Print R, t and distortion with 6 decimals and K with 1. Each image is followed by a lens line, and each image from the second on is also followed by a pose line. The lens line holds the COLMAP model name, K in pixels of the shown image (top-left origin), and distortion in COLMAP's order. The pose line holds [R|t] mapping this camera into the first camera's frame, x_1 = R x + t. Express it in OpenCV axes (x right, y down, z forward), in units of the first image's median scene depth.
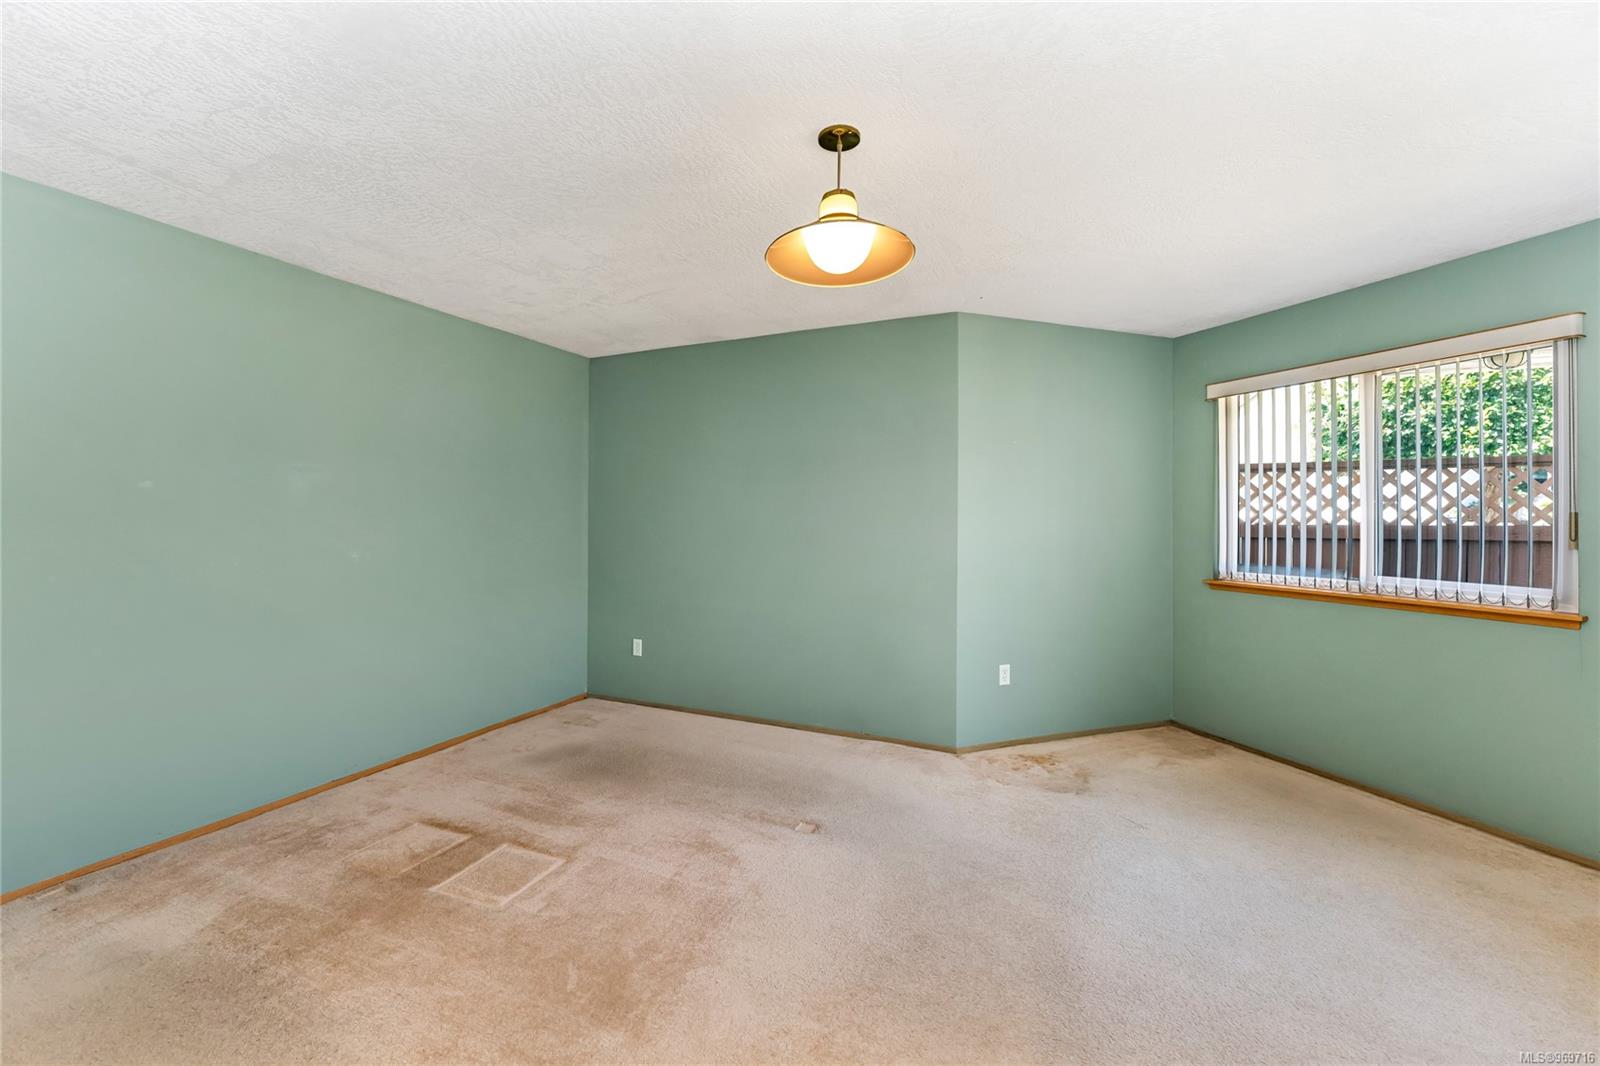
lens RADIAL K [[647.1, 0, 793.4], [0, 647.1, 526.8], [0, 0, 1]] dist [0.000767, 0.000025]
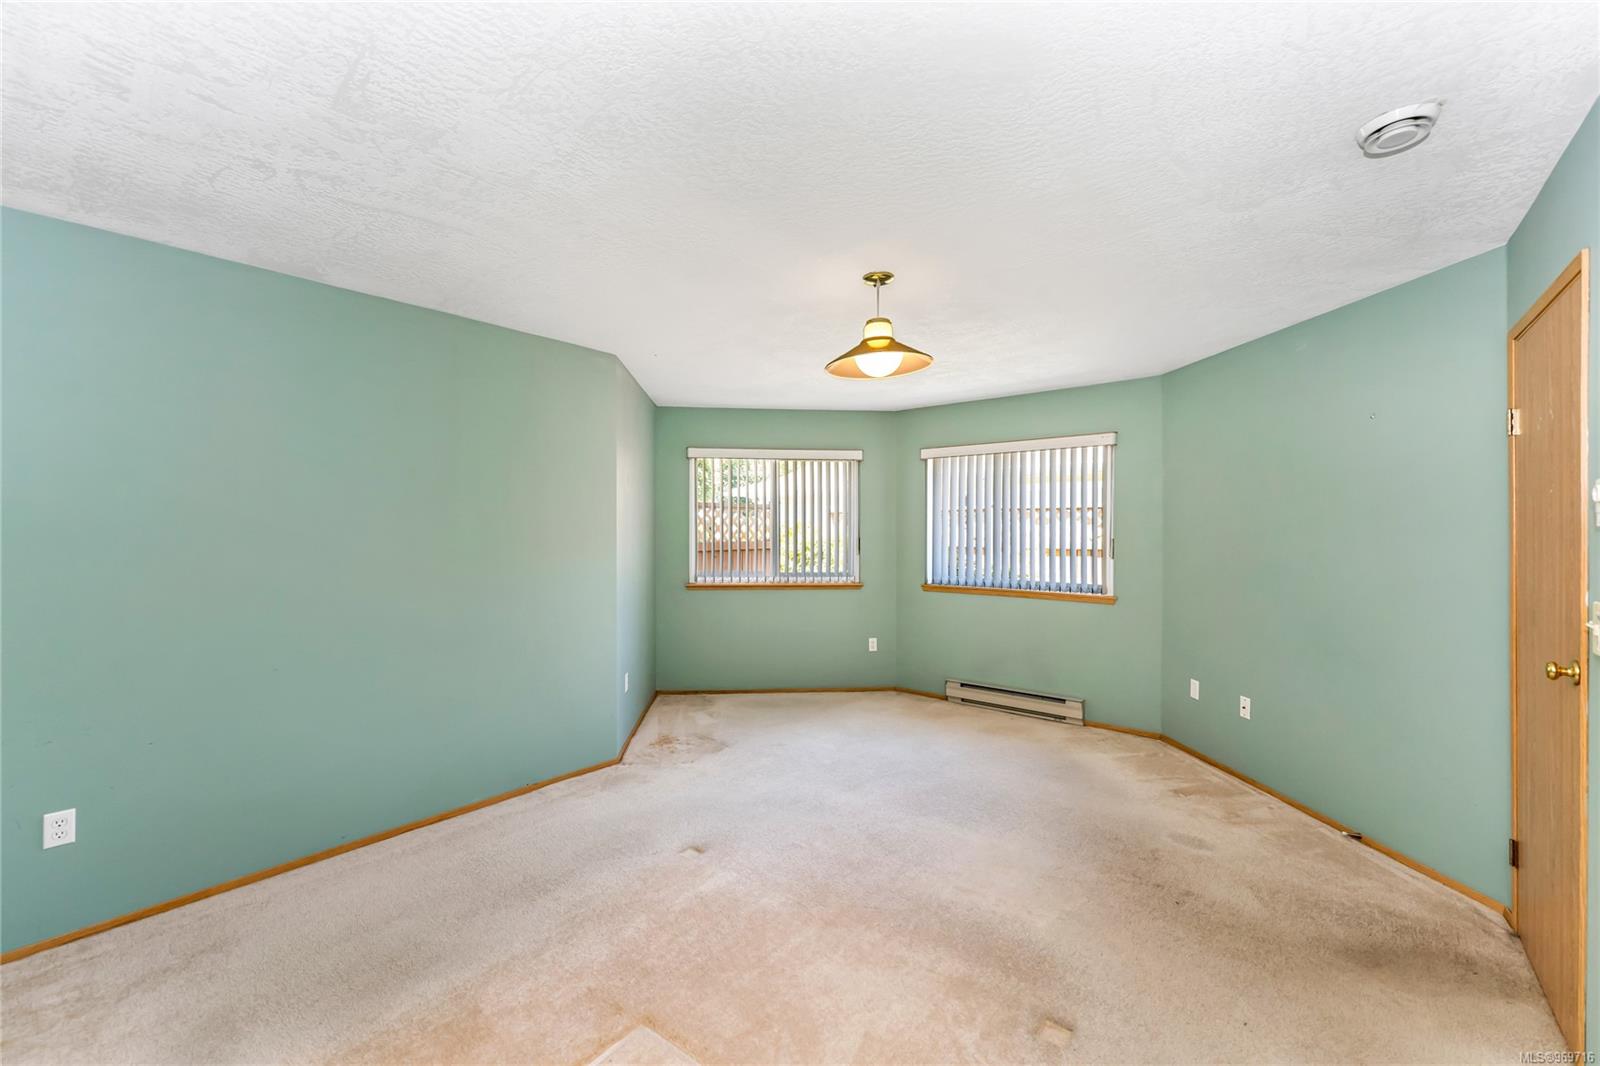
lens RADIAL K [[647.1, 0, 793.4], [0, 647.1, 526.8], [0, 0, 1]] dist [0.000767, 0.000025]
pose [[0.250223, 0.006366, 0.968167, -0.767787], [0.010868, 0.999897, -0.009383, -0.030356], [-0.968127, 0.012870, 0.250128, 0.475523]]
